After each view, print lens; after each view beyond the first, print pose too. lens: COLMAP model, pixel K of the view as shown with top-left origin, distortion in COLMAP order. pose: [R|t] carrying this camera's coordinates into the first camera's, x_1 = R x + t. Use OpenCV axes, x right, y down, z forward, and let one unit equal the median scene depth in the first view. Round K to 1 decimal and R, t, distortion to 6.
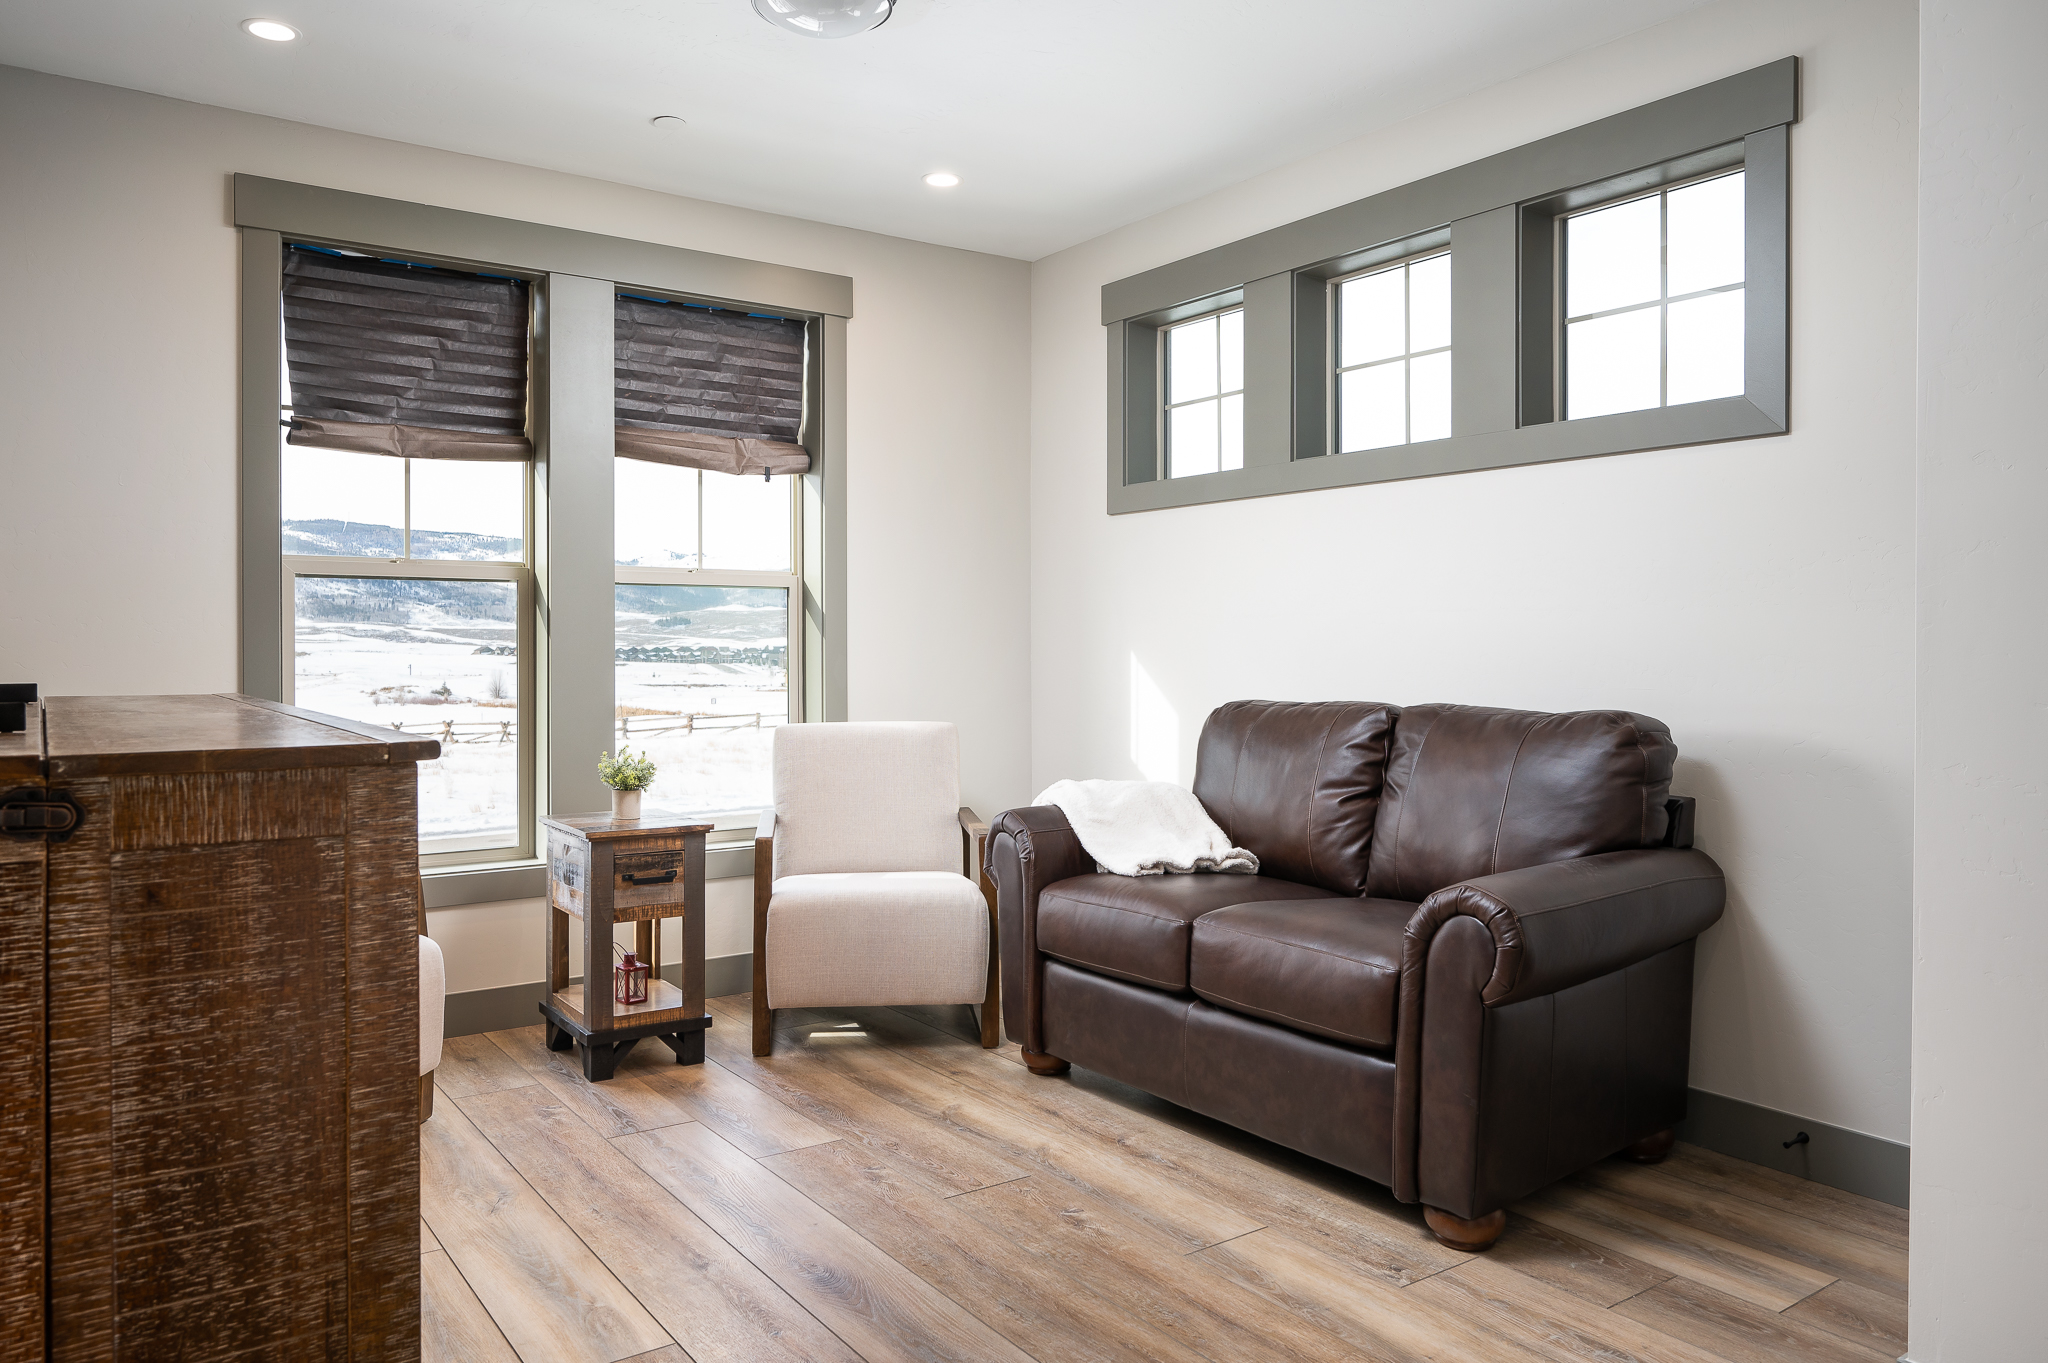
lens RADIAL K [[1449.0, 0, 1020.8], [0, 1449.0, 657.4], [0, 0, 1]] dist [-0.002883, -0.003099]
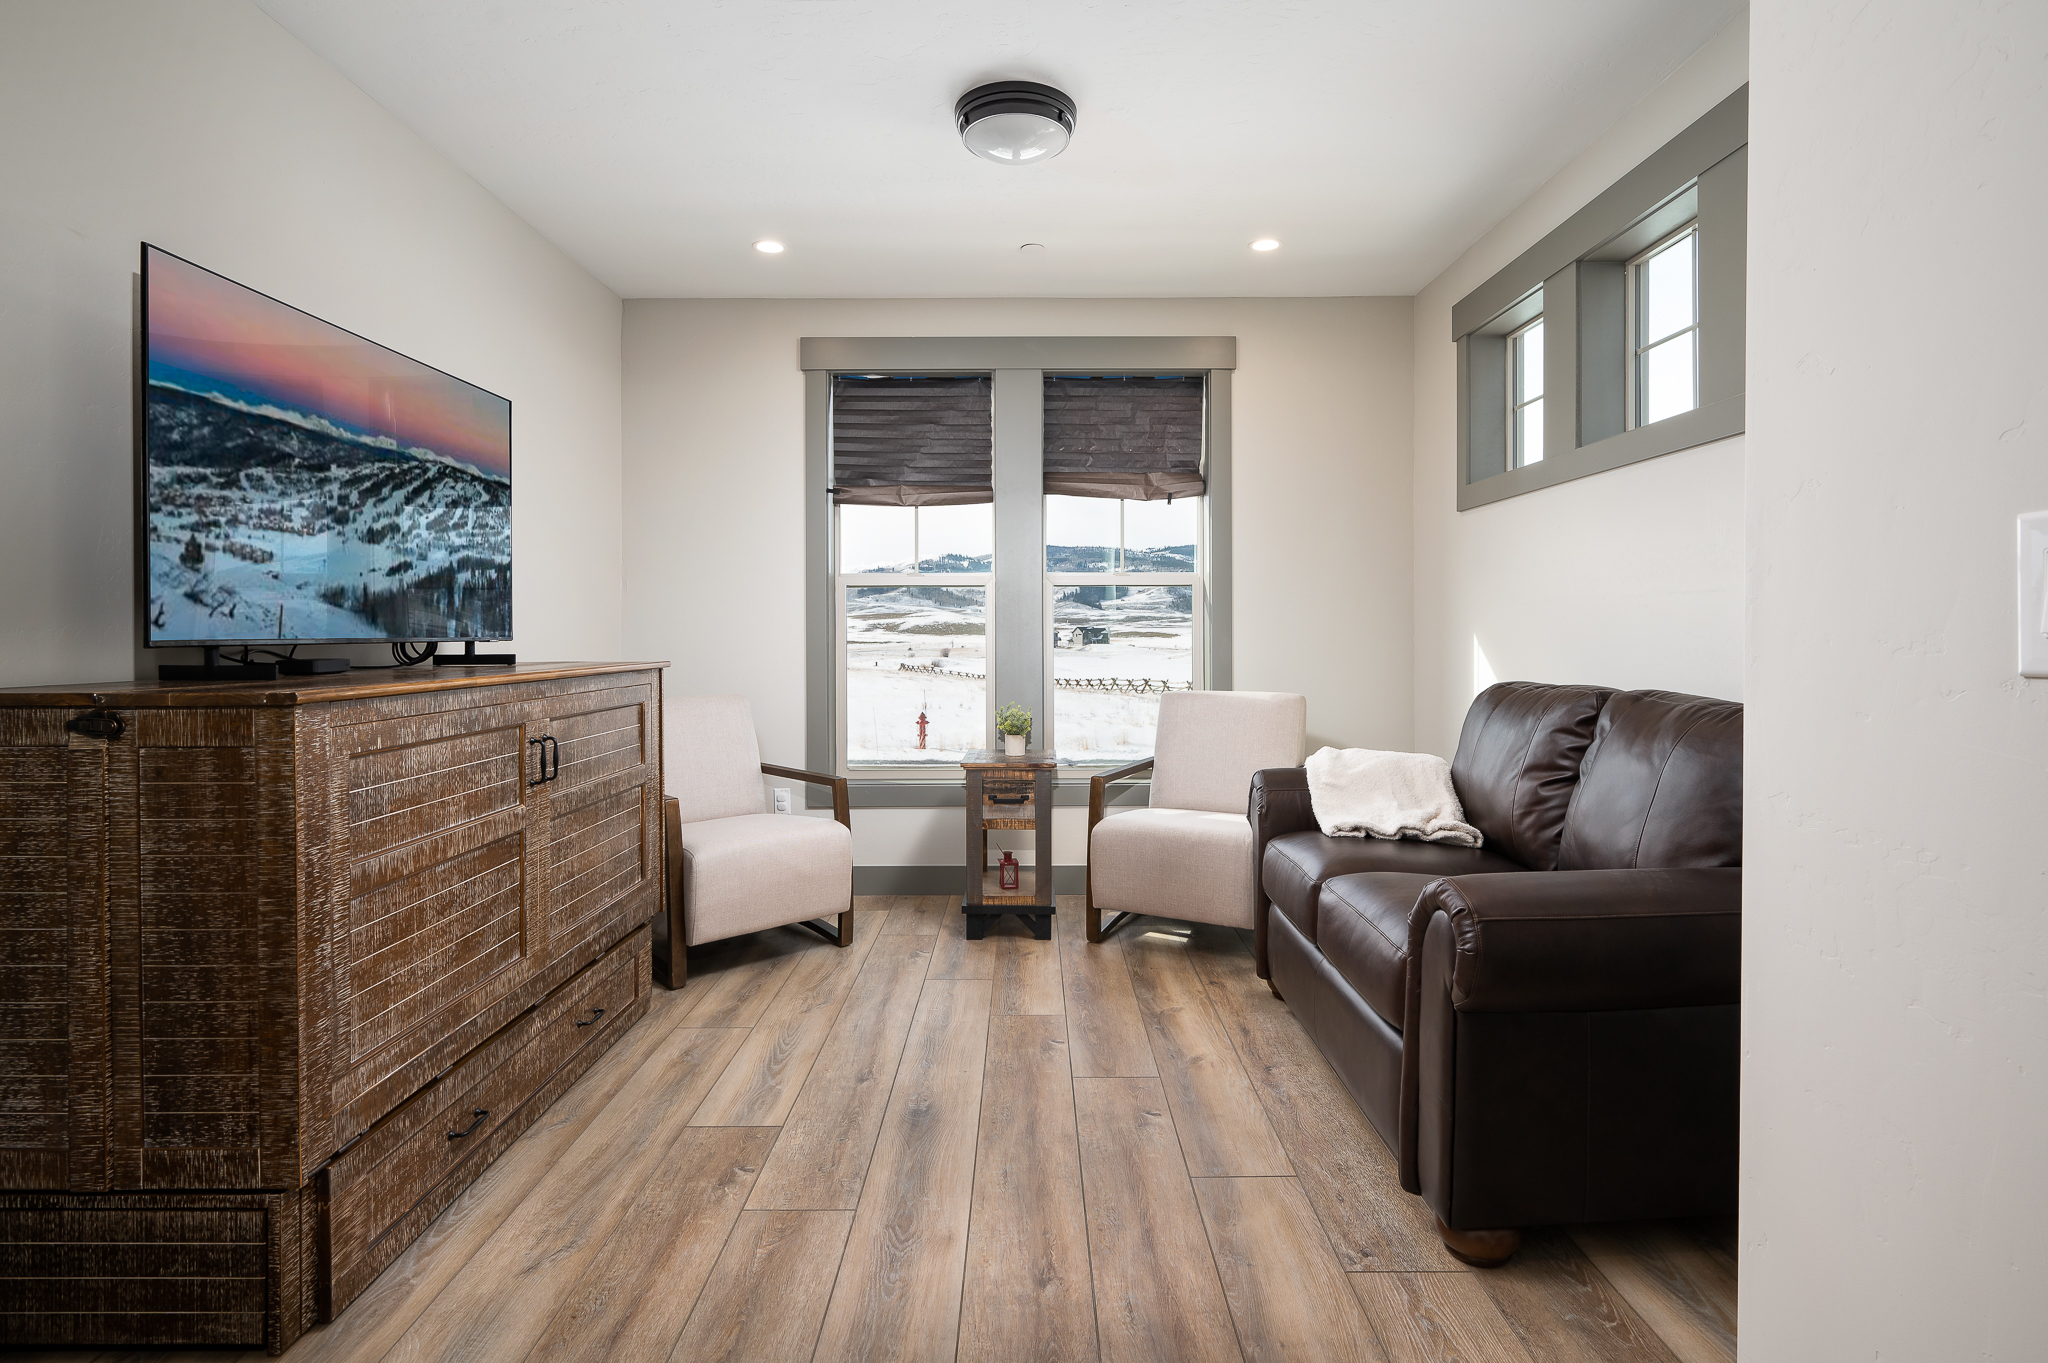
lens RADIAL K [[1069.6, 0, 1069.9], [0, 1069.6, 640.1], [0, 0, 1]] dist [-0.000913, -0.000757]
pose [[0.808740, 0.002472, -0.588162, 0.468565], [-0.001345, 0.999996, 0.002354, -0.002465], [0.588165, -0.001113, 0.808740, 0.251345]]
